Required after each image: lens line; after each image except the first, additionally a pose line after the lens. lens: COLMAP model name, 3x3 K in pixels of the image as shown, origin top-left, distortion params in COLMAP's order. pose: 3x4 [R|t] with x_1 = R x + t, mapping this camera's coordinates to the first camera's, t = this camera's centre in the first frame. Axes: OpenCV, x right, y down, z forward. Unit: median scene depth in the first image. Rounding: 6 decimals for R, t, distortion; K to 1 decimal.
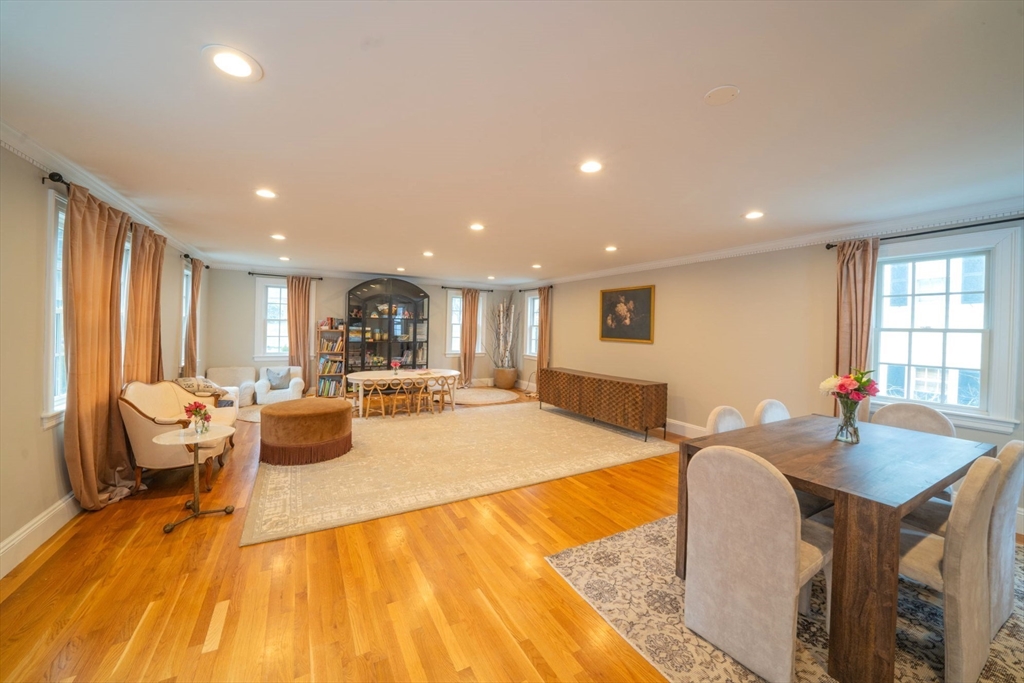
lens RADIAL K [[370.3, 0, 508.1], [0, 370.3, 335.1], [0, 0, 1]] dist [-0.032975, 0.005308]
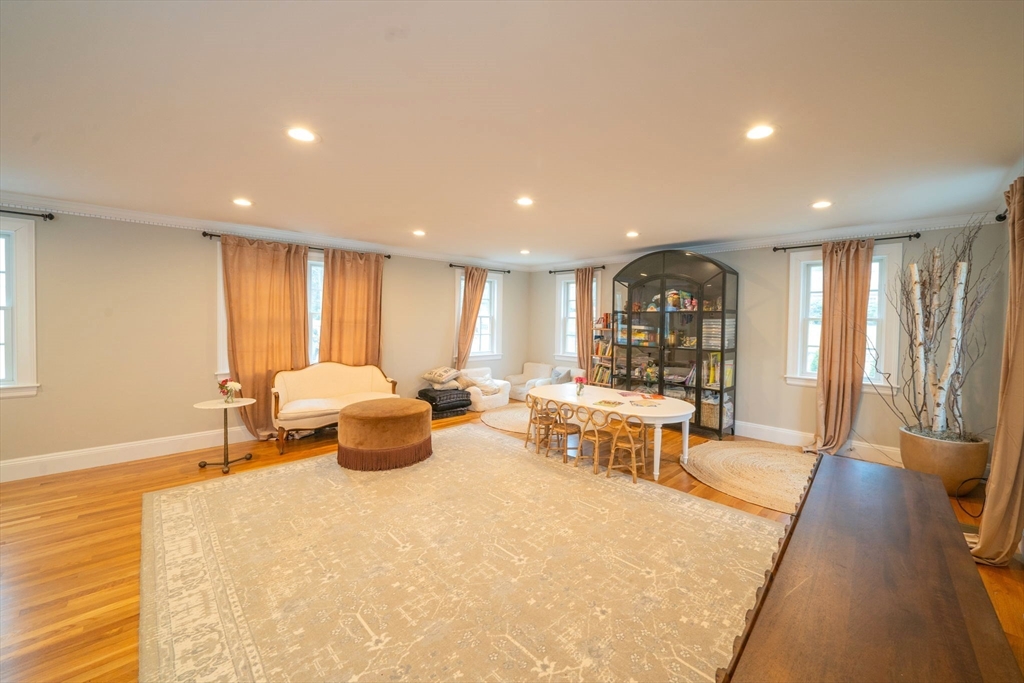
lens RADIAL K [[392.3, 0, 554.2], [0, 392.3, 333.5], [0, 0, 1]] dist [-0.023933, 0.000108]
pose [[0.299429, 0.014484, -0.954008, 0.560368], [-0.027838, 0.999592, 0.006439, -0.010491], [0.953712, 0.024630, 0.299710, 1.182229]]
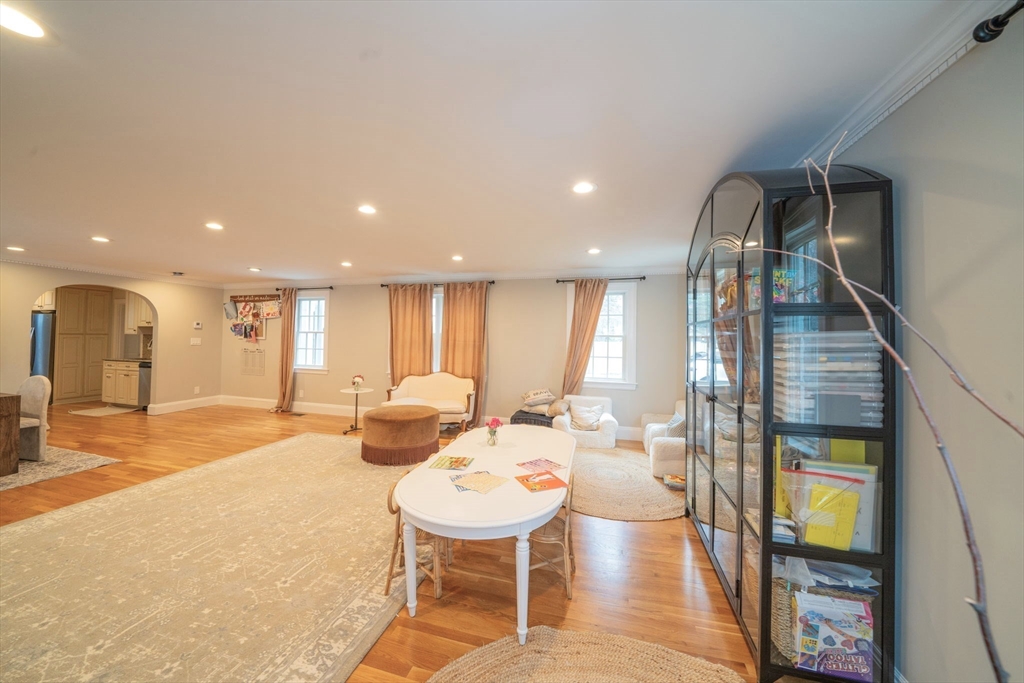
lens RADIAL K [[370.3, 0, 508.1], [0, 370.3, 335.1], [0, 0, 1]] dist [-0.032975, 0.005308]
pose [[-0.704766, -0.033618, -0.708643, 0.018606], [-0.044720, 0.998995, -0.002917, -0.050125], [0.708029, 0.029635, -0.705562, 2.141465]]
